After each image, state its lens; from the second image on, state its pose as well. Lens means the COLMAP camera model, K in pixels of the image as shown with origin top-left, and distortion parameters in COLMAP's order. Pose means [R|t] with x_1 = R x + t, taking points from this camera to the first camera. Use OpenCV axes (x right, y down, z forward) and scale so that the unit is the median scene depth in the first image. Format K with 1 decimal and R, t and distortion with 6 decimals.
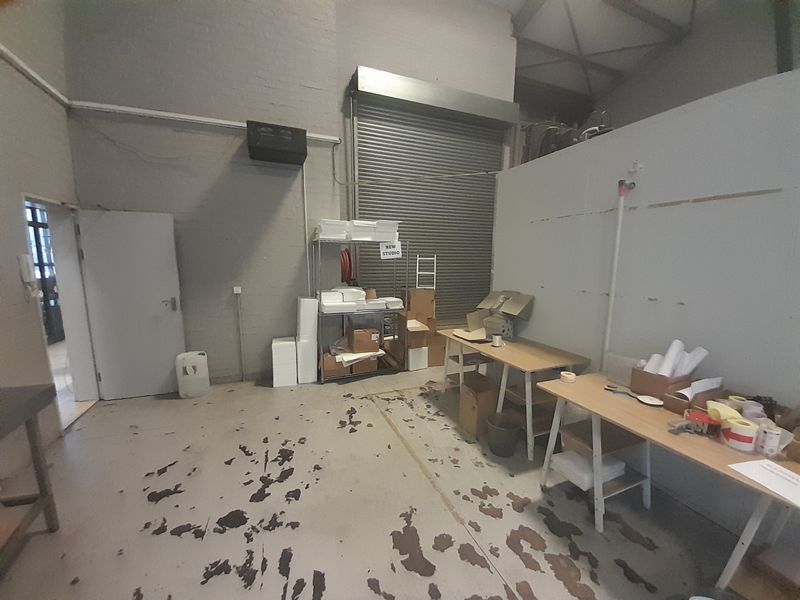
lens RADIAL K [[316.7, 0, 400.2], [0, 316.7, 307.0], [0, 0, 1]] dist [0.019419, -0.016027]
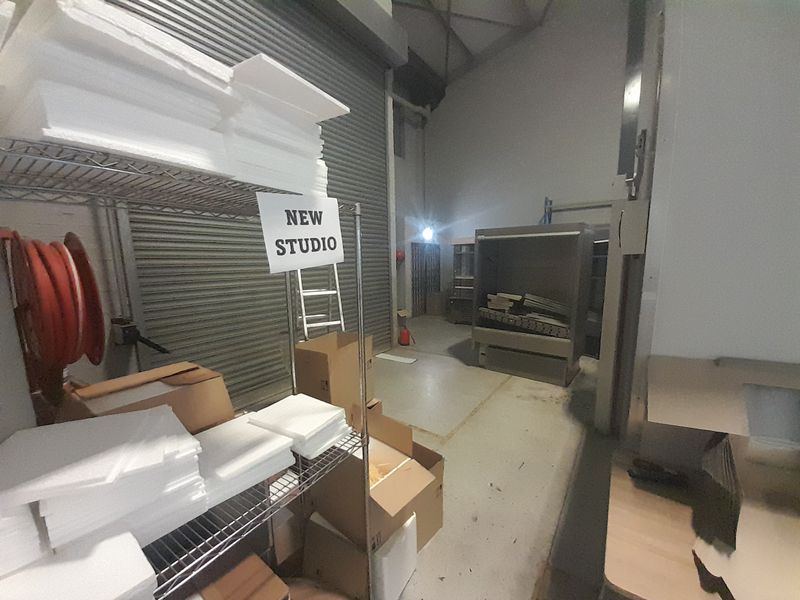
lens RADIAL K [[316.7, 0, 400.2], [0, 316.7, 307.0], [0, 0, 1]] dist [0.019419, -0.016027]
pose [[0.846009, -0.104393, 0.522849, -0.097405], [0.106712, 0.993956, 0.025786, -0.122019], [-0.522380, 0.033980, 0.852035, 0.759049]]
